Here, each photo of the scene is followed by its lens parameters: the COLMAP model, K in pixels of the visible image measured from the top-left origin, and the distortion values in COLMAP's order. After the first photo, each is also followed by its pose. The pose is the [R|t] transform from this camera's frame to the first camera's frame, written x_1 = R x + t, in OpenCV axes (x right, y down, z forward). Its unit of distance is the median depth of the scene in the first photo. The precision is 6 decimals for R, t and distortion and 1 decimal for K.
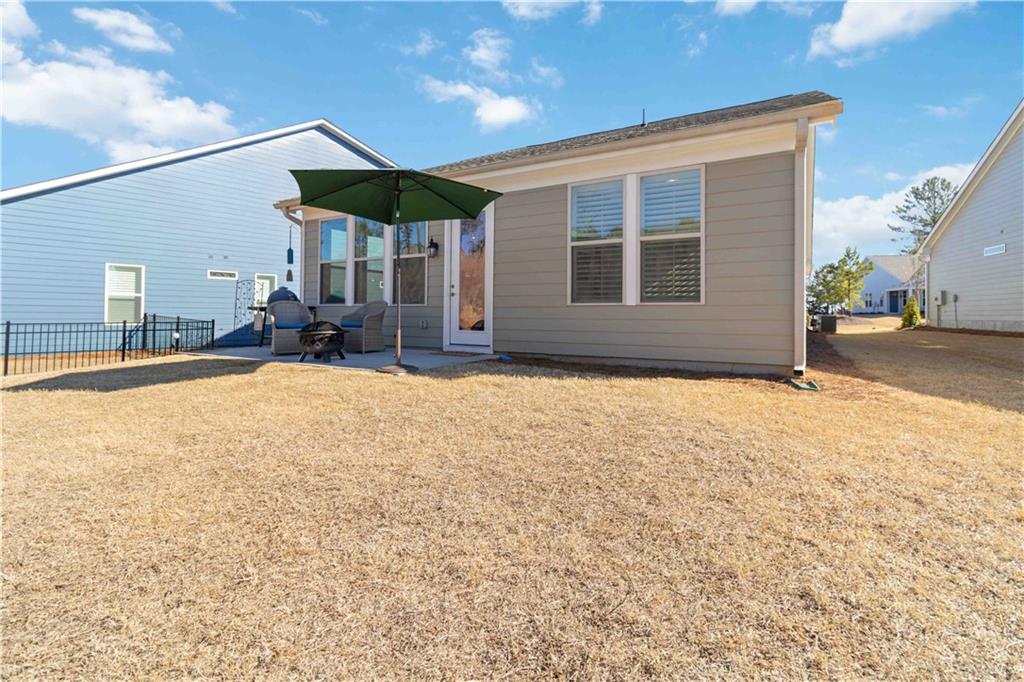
lens RADIAL K [[482.2, 0, 518.5], [0, 482.2, 315.6], [0, 0, 1]] dist [0.000833, -0.000076]
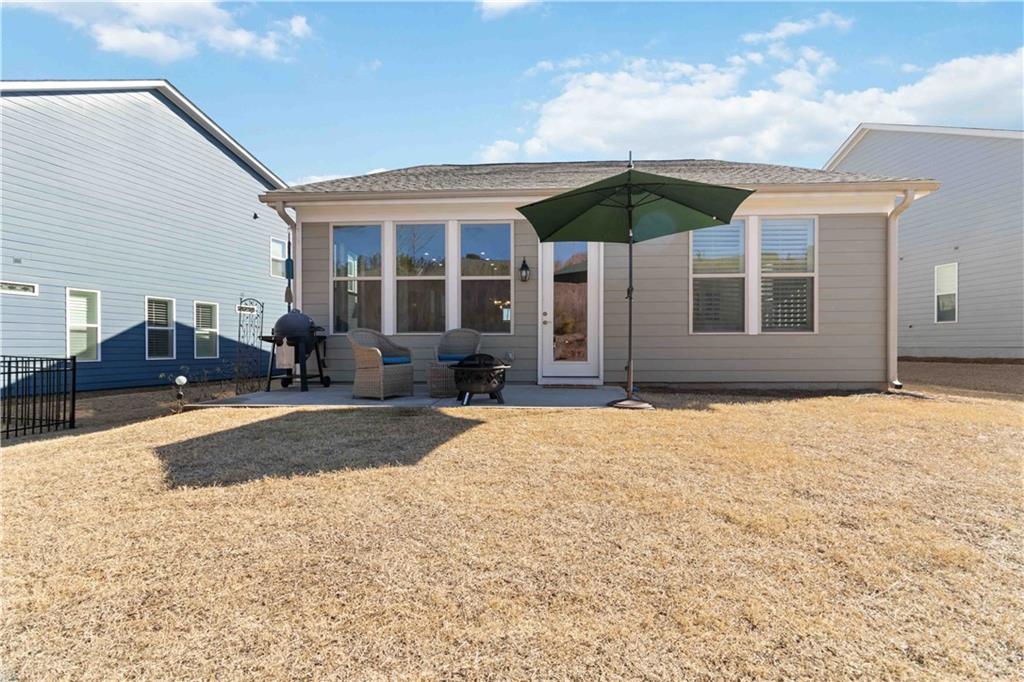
lens RADIAL K [[478.9, 0, 521.9], [0, 478.9, 351.8], [0, 0, 1]] dist [0.000705, 0.000067]
pose [[0.888015, -0.017639, 0.459476, -0.580769], [0.009558, 0.999756, 0.019907, -0.006686], [-0.459715, -0.013286, 0.887967, 0.206145]]
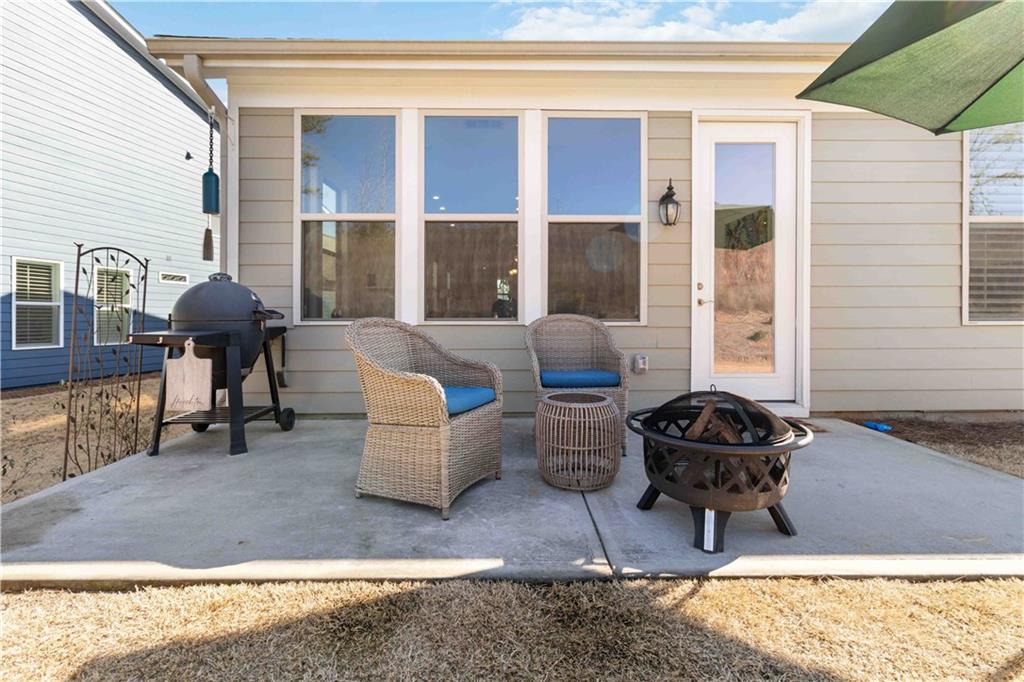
lens RADIAL K [[482.2, 0, 518.5], [0, 482.2, 315.6], [0, 0, 1]] dist [0.000833, -0.000076]
pose [[0.853667, -0.009239, 0.520737, -0.544988], [0.008271, 0.999957, 0.004183, -0.032409], [-0.520753, 0.000737, 0.853707, 0.654793]]
